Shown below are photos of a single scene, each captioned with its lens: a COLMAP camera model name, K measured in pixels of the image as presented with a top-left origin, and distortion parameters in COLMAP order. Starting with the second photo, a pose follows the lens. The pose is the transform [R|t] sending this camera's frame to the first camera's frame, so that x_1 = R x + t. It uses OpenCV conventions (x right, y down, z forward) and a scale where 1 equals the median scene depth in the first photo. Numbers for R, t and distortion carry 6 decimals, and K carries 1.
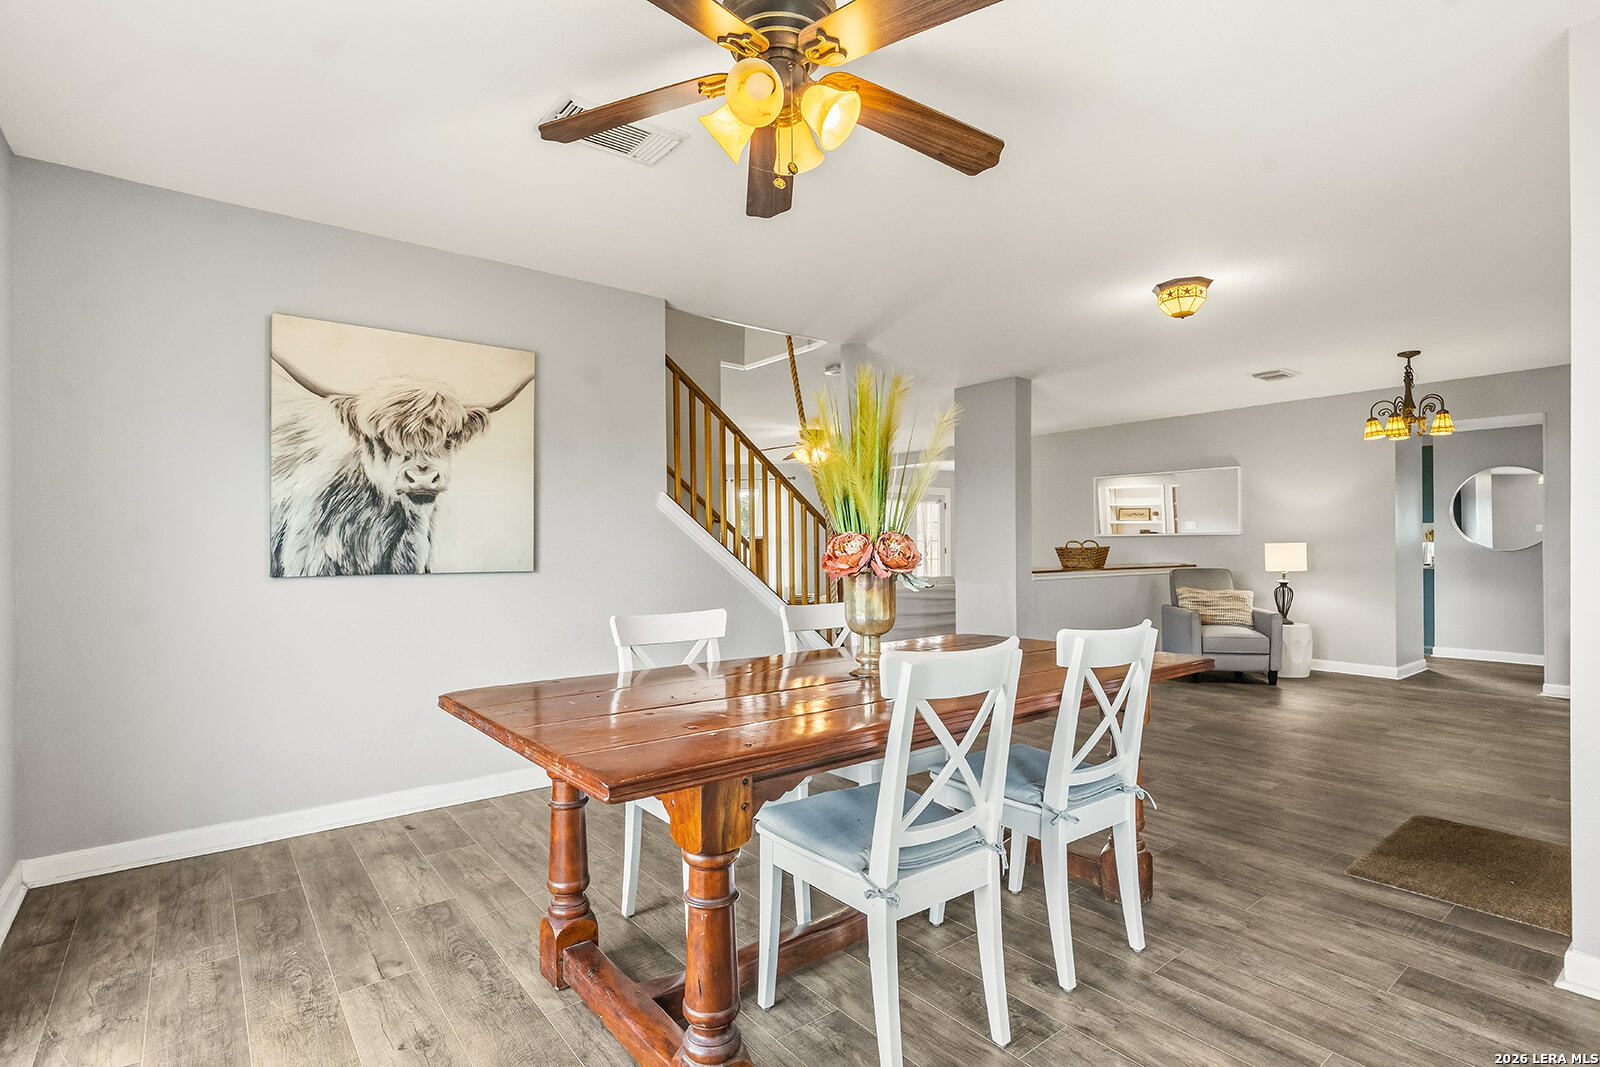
lens RADIAL K [[746.1, 0, 792.5], [0, 746.1, 540.1], [0, 0, 1]] dist [0.004077, 0.000387]
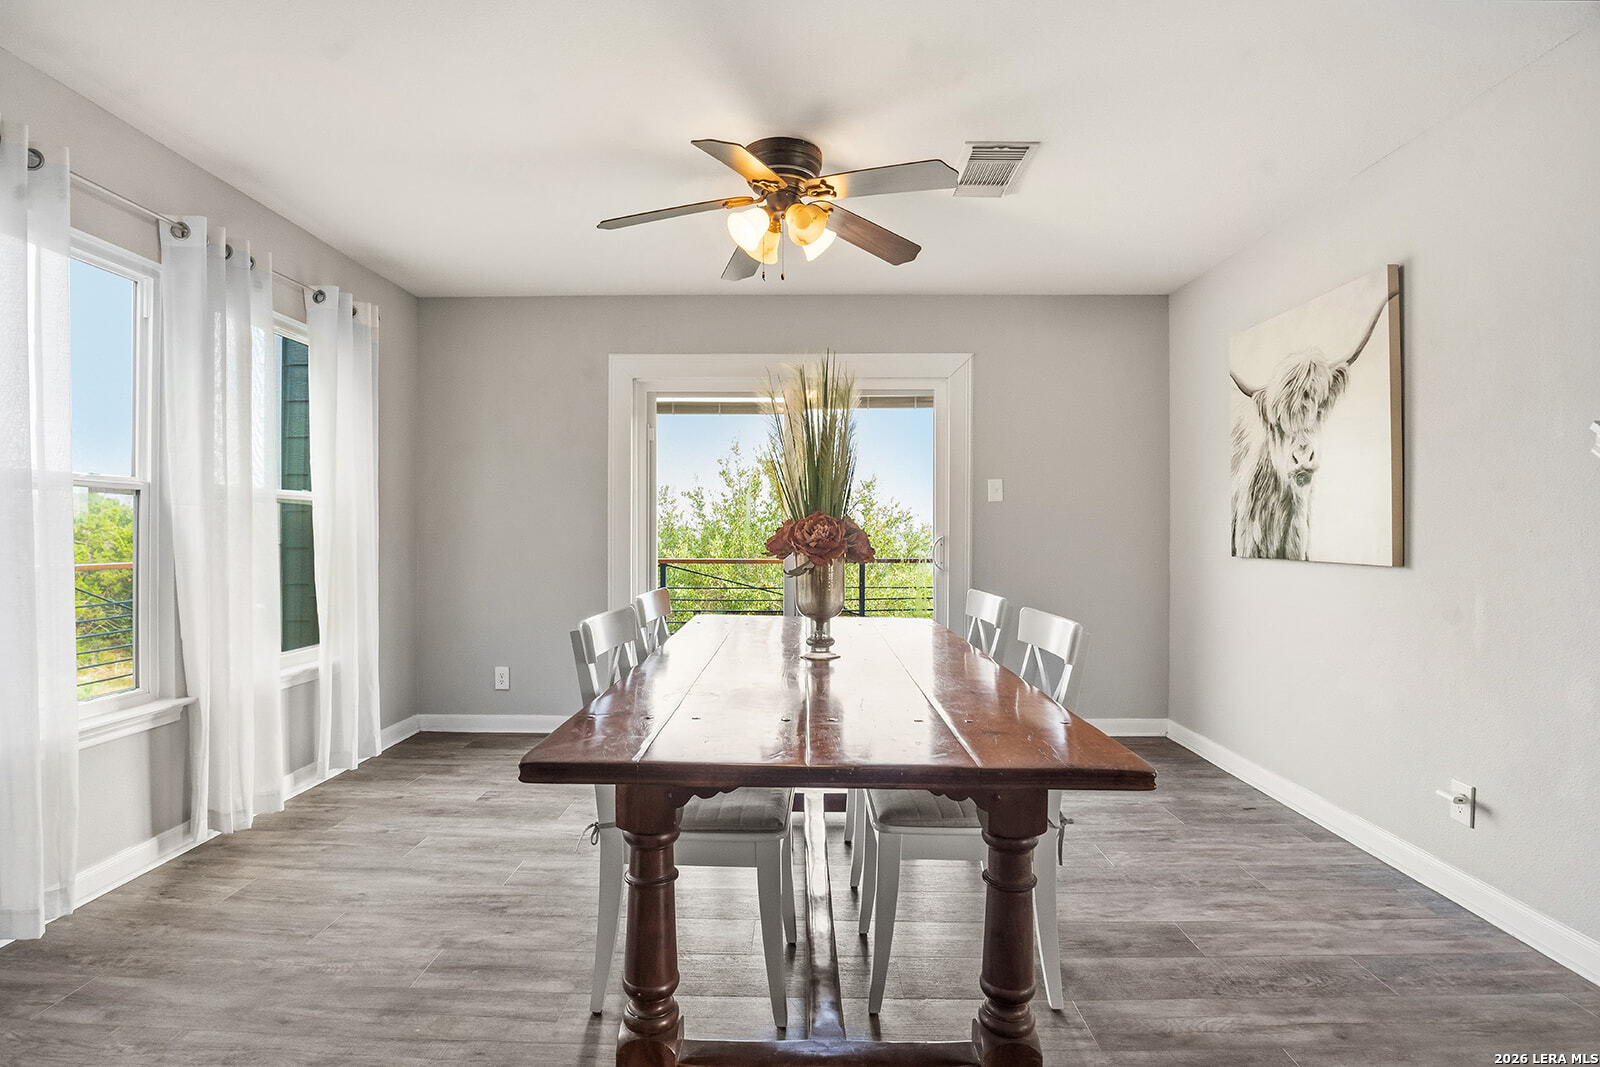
lens RADIAL K [[746.1, 0, 796.9], [0, 746.1, 534.7], [0, 0, 1]] dist [0.004077, 0.000387]
pose [[-0.612396, 0.010379, -0.790483, 0.641146], [0.007777, 0.999945, 0.007104, 0.000783], [0.790513, -0.001797, -0.612442, 1.103557]]
